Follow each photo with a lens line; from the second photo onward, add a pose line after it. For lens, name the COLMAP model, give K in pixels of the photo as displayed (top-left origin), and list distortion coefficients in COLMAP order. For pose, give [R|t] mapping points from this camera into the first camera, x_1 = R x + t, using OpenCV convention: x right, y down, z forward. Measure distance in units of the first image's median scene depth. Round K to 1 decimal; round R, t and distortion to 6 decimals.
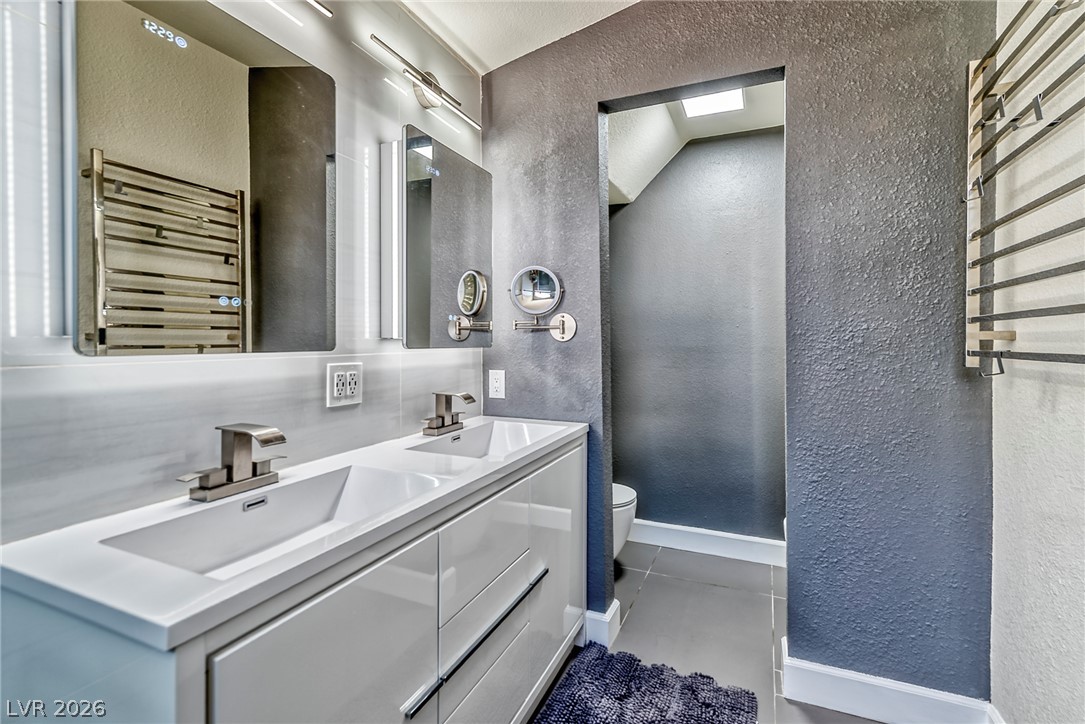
lens RADIAL K [[469.2, 0, 553.5], [0, 469.2, 342.8], [0, 0, 1]] dist [0.001364, 0.000048]
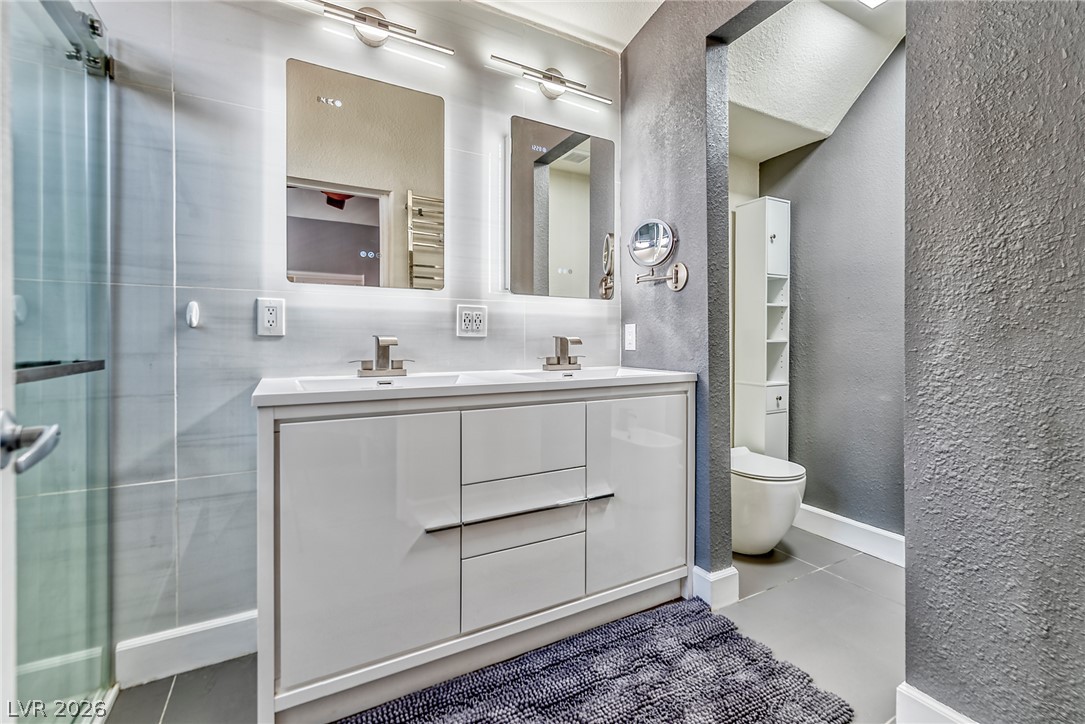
lens RADIAL K [[456.9, 0, 545.8], [0, 456.9, 340.8], [0, 0, 1]] dist [0.000537, 0.000154]
pose [[0.795119, 0.010440, -0.606363, 0.420937], [-0.009003, 0.999945, 0.005411, 0.108557], [0.606386, 0.001157, 0.795169, 0.062819]]
